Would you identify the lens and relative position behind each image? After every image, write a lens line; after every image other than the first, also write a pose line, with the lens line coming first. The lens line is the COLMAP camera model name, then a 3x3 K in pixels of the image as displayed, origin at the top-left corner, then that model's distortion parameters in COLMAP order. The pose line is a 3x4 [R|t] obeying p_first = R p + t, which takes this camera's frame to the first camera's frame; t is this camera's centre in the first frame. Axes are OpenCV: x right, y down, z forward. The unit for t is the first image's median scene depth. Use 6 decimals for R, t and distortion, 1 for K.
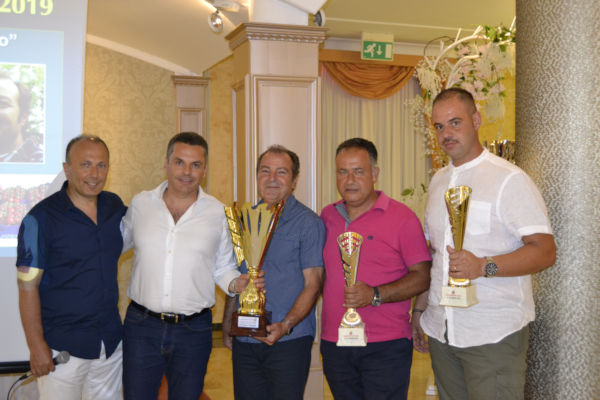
lens RADIAL K [[745.8, 0, 283.3], [0, 745.8, 211.2], [0, 0, 1]] dist [-0.045029, 0.000000]
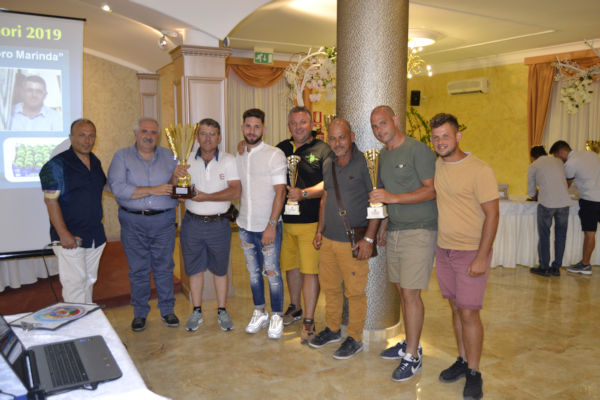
lens RADIAL K [[540.0, 0, 311.1], [0, 540.0, 198.2], [0, 0, 1]] dist [-0.080641, 0.010734]
pose [[0.986673, -0.020757, 0.161383, 0.034187], [0.004369, 0.994852, 0.101247, -0.028144], [-0.162654, -0.099193, 0.981684, -0.240924]]
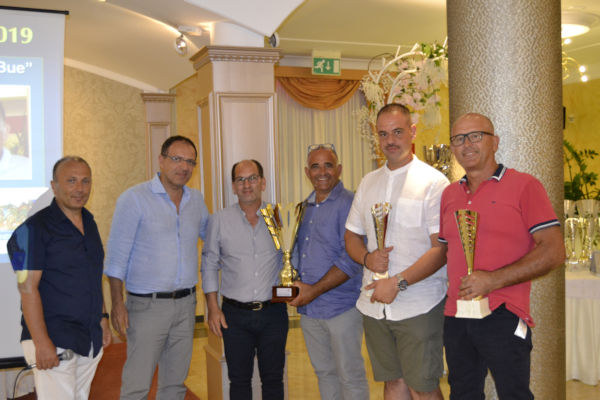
lens RADIAL K [[705.6, 0, 276.4], [0, 705.6, 203.1], [0, 0, 1]] dist [-0.052944, 0.000000]
pose [[0.998251, -0.030006, 0.050944, -0.008372], [0.030219, 0.999537, -0.003411, -0.010851], [-0.050818, 0.004945, 0.998696, -0.049782]]
